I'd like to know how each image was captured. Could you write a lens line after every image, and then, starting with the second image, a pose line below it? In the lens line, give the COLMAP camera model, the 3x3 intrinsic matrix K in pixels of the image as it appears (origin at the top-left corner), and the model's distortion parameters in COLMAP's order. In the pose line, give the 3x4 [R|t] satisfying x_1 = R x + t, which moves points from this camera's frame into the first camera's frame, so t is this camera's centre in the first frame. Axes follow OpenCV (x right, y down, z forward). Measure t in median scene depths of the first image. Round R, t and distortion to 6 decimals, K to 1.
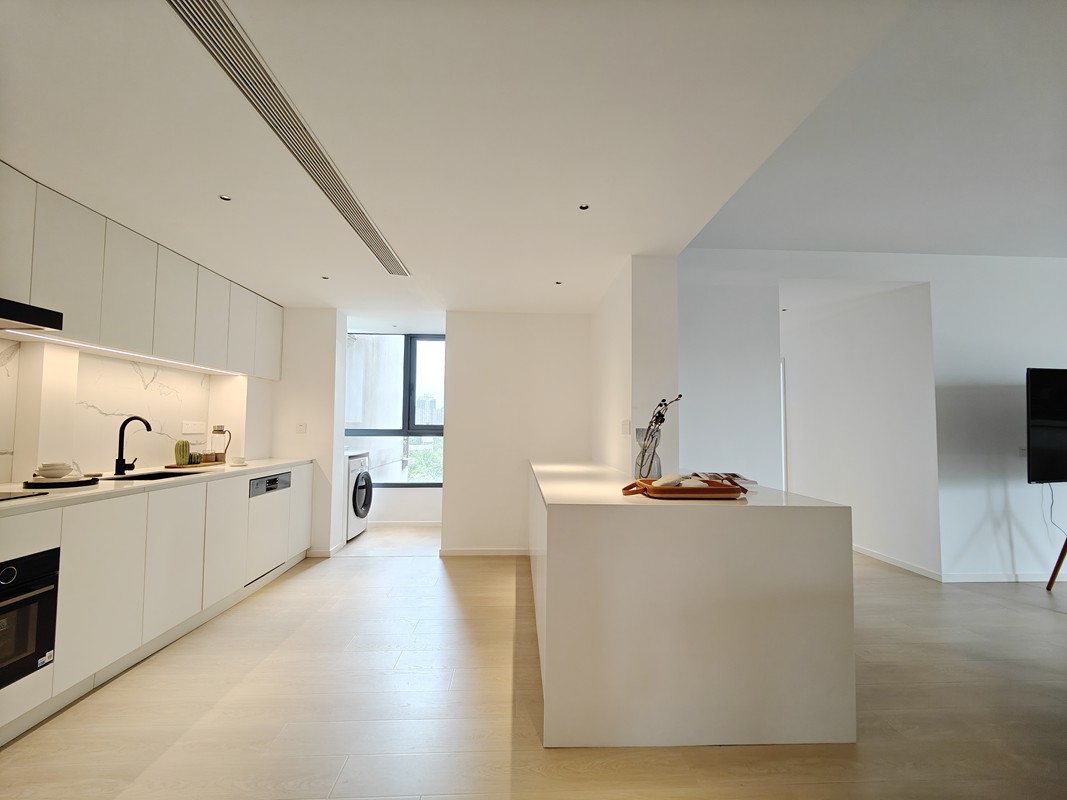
lens RADIAL K [[462.3, 0, 536.9], [0, 462.3, 399.7], [0, 0, 1]] dist [0.003834, -0.008892]
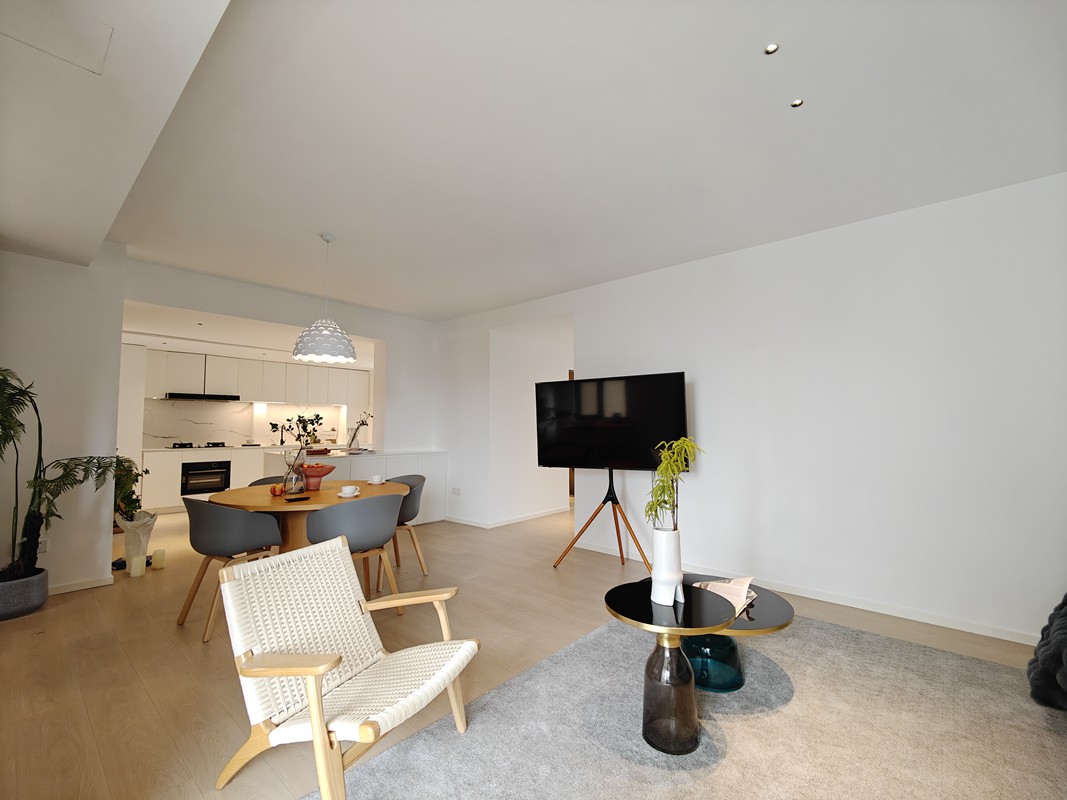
lens RADIAL K [[462.3, 0, 536.9], [0, 462.3, 399.7], [0, 0, 1]] dist [0.003834, -0.008892]
pose [[0.730701, -0.044890, -0.681221, 2.233087], [0.042446, 0.998893, -0.020295, 0.007794], [0.681377, -0.014086, 0.731797, -0.035697]]
